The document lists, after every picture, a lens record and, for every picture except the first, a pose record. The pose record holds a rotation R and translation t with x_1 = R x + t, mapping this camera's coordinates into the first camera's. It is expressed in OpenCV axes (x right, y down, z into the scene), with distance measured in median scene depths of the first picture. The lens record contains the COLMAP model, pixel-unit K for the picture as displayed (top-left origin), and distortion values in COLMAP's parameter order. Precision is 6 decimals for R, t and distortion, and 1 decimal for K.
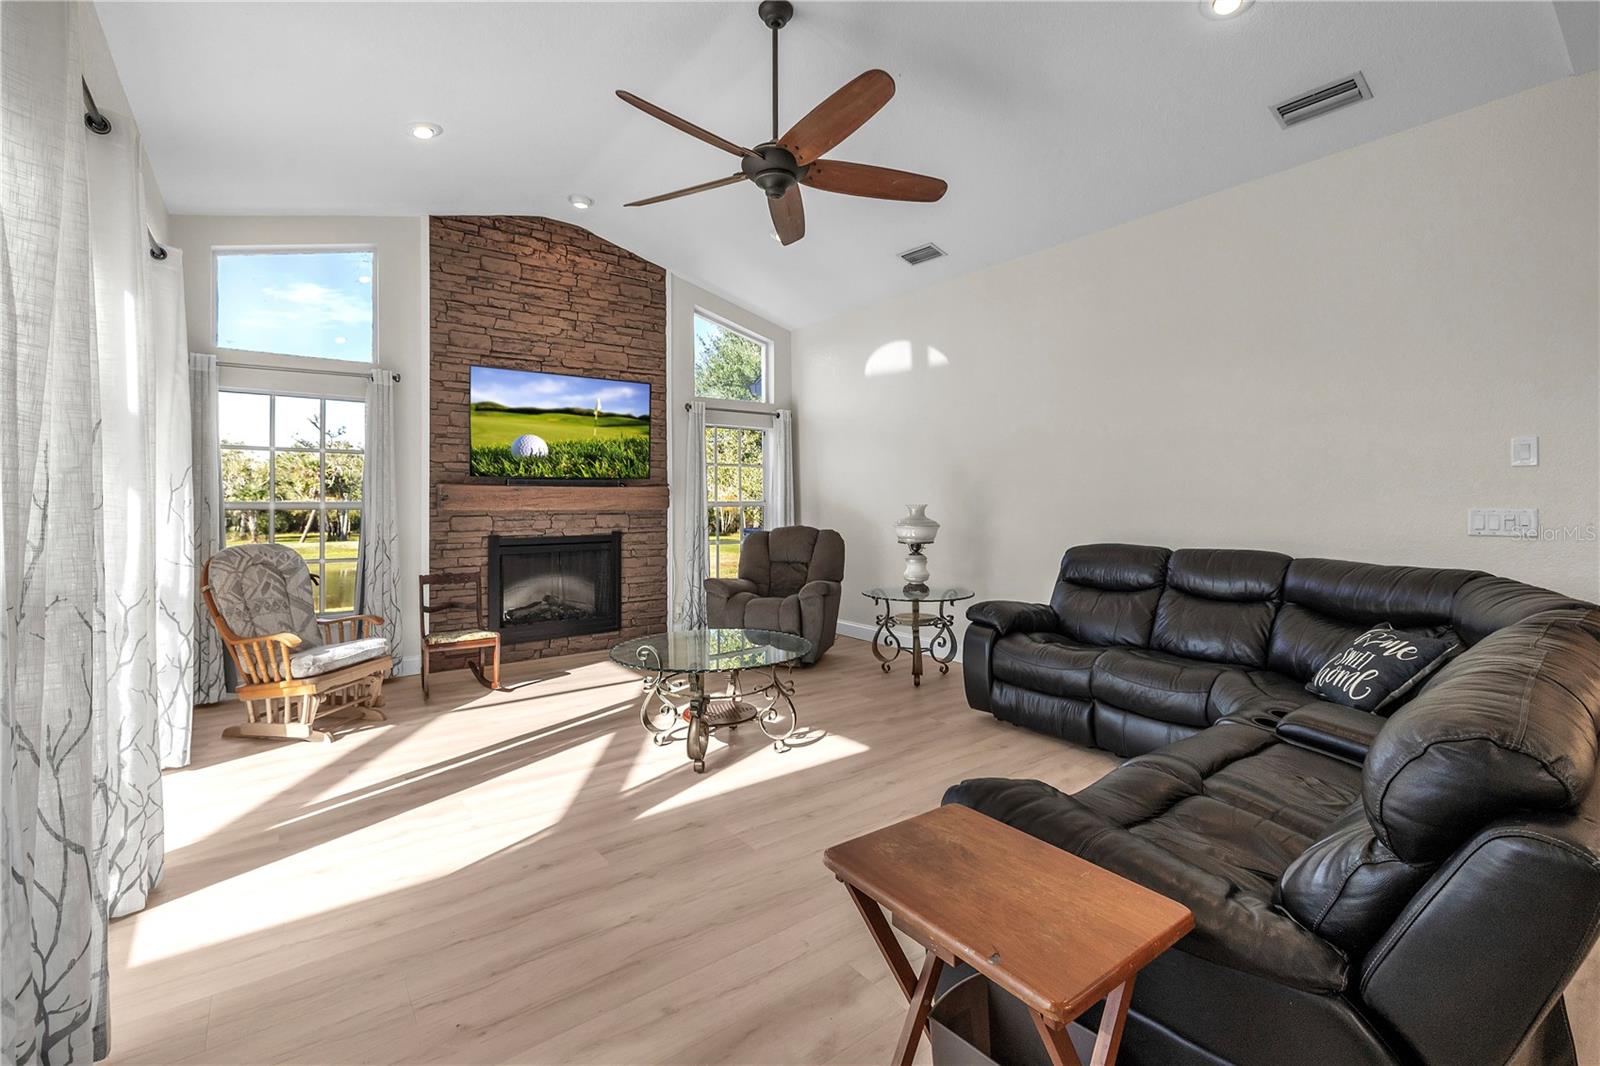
lens RADIAL K [[688.2, 0, 797.9], [0, 688.2, 498.0], [0, 0, 1]] dist [0.001858, -0.000812]
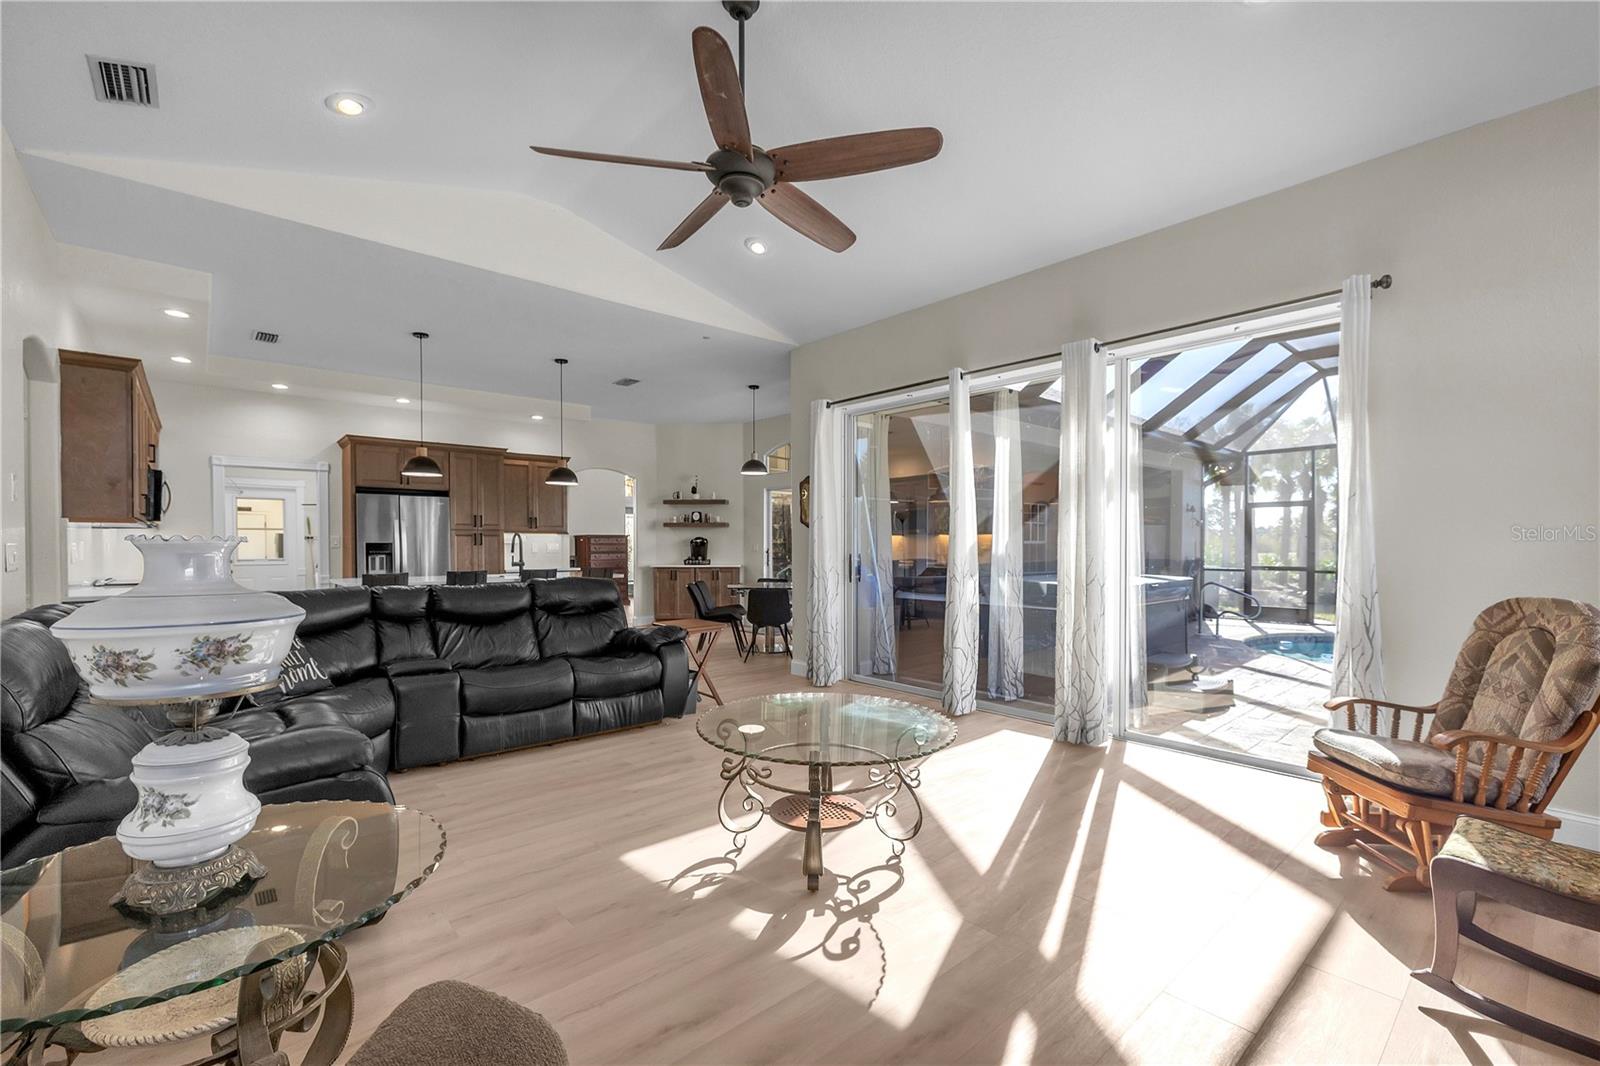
lens RADIAL K [[685.4, 0, 796.0], [0, 685.4, 553.1], [0, 0, 1]] dist [0.000964, 0.000065]
pose [[-0.997806, 0.002631, -0.066158, -0.026327], [0.002046, 0.999958, 0.008897, 0.013031], [0.066178, 0.008742, -0.997770, 1.184354]]
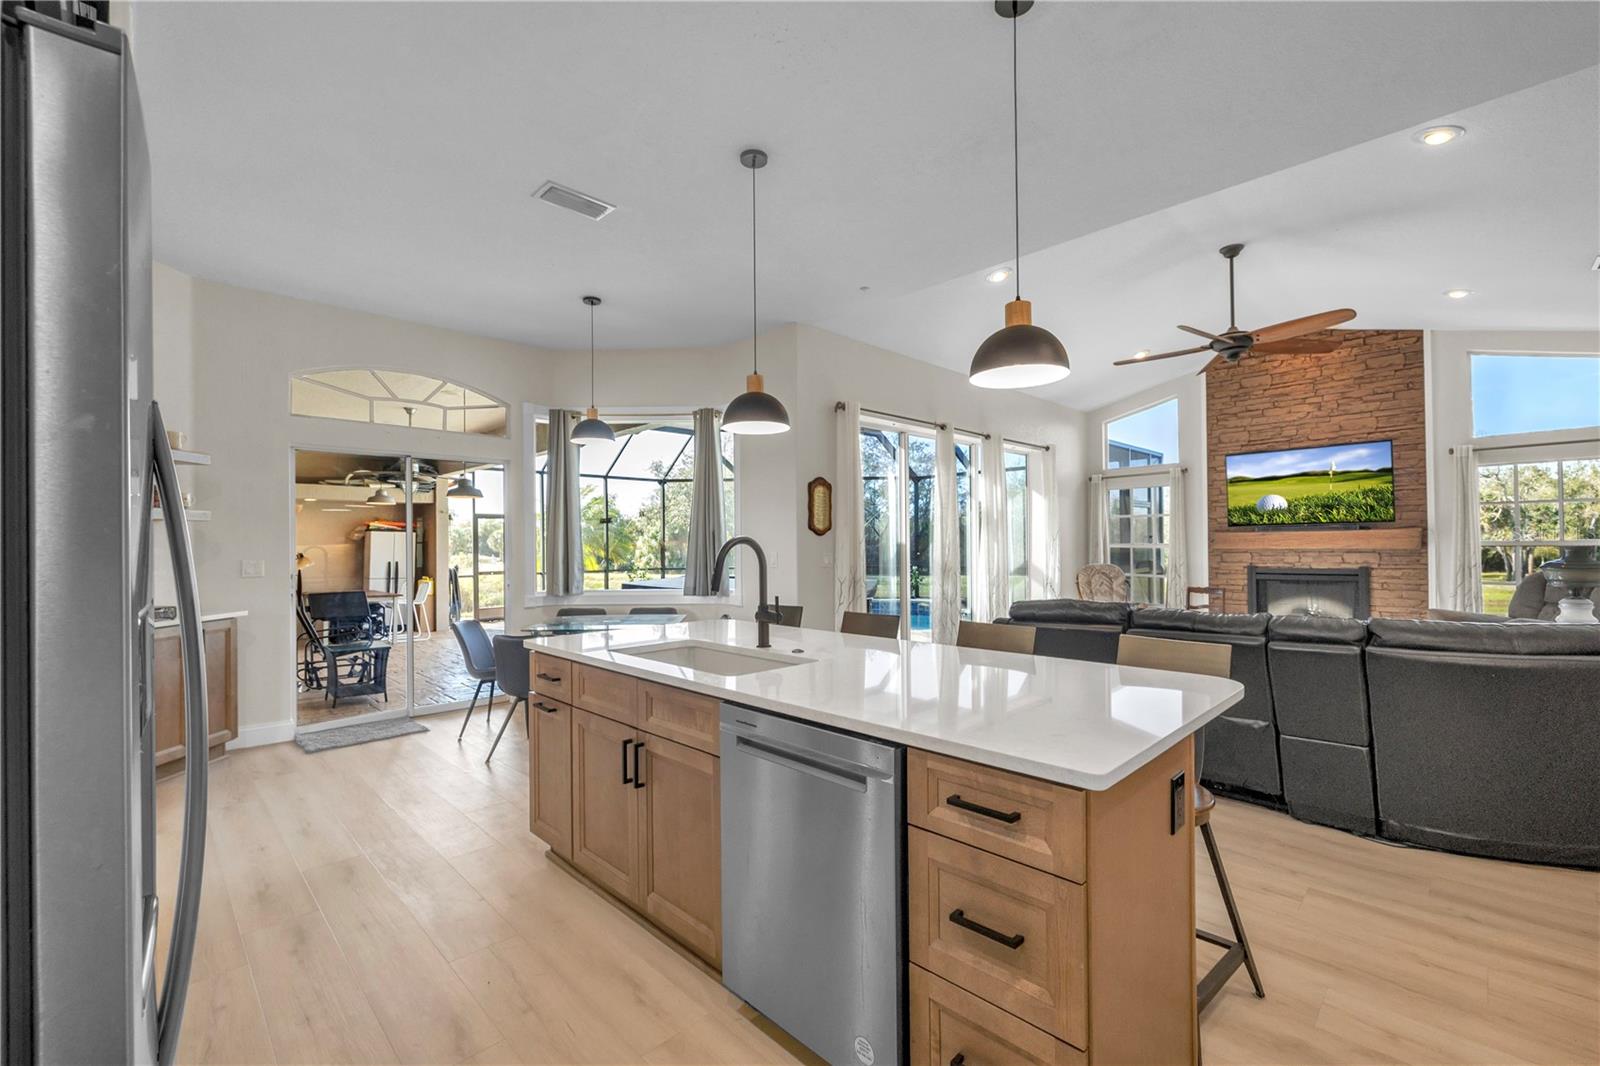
lens RADIAL K [[682.2, 0, 801.5], [0, 682.2, 542.5], [0, 0, 1]] dist [-0.000861, -0.000442]
pose [[0.132544, -0.003032, -0.991172, 0.892528], [0.015663, 0.999877, -0.000964, -0.009364], [0.991053, -0.015397, 0.132575, -0.154154]]
